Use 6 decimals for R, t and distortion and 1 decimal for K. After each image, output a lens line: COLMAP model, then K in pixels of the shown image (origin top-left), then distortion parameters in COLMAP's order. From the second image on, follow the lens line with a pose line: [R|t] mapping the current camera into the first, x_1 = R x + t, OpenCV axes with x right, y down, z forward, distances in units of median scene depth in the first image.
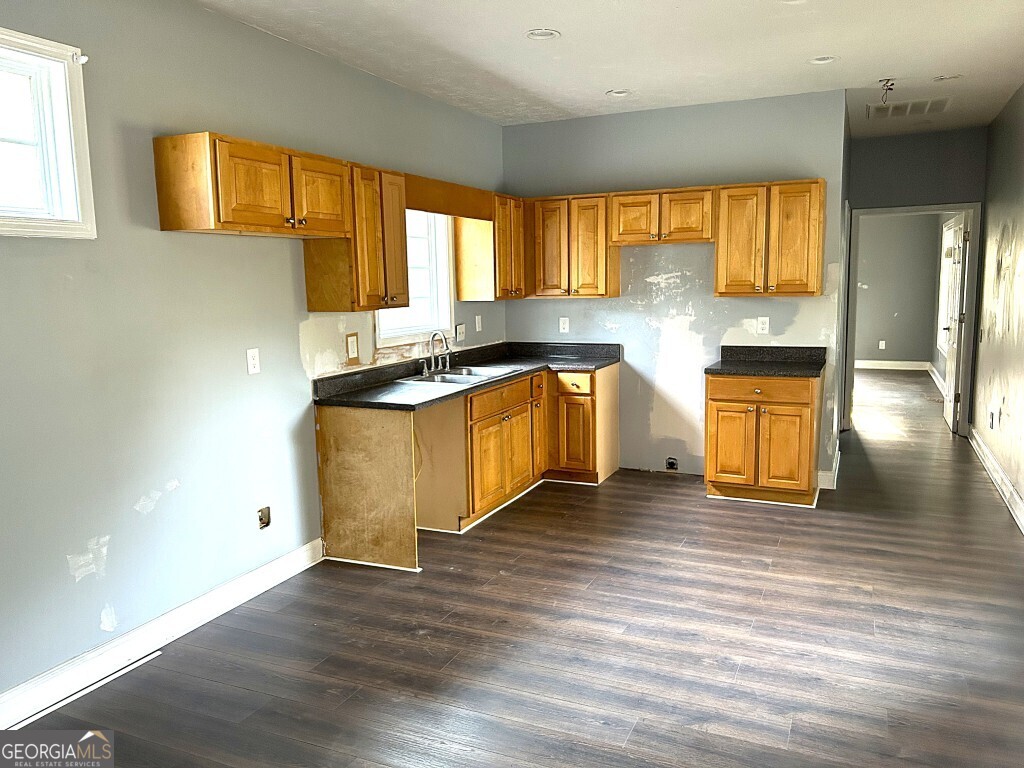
lens RADIAL K [[772.3, 0, 509.0], [0, 772.3, 378.8], [0, 0, 1]] dist [0.031196, -0.006464]
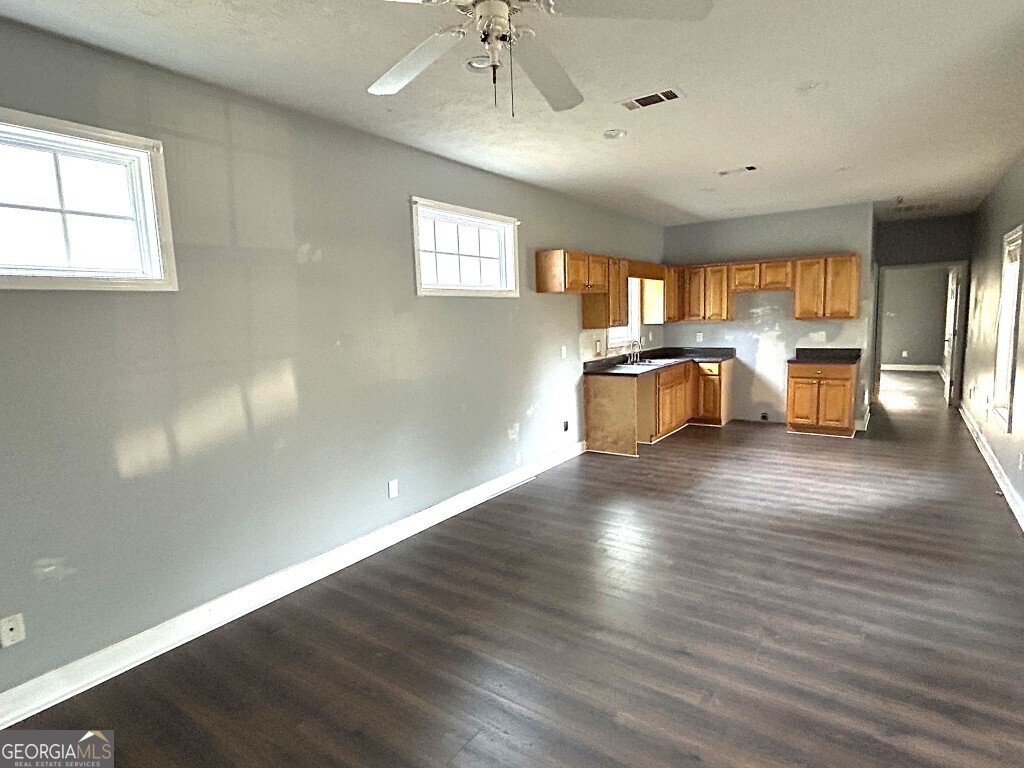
lens RADIAL K [[548.6, 0, 512.0], [0, 548.6, 384.0], [0, 0, 1]] dist [-0.004485, -0.000672]
pose [[0.982317, 0.009841, -0.186967, -0.135375], [-0.010157, 0.999948, -0.000734, 0.049740], [0.186950, 0.002620, 0.982366, -0.367528]]
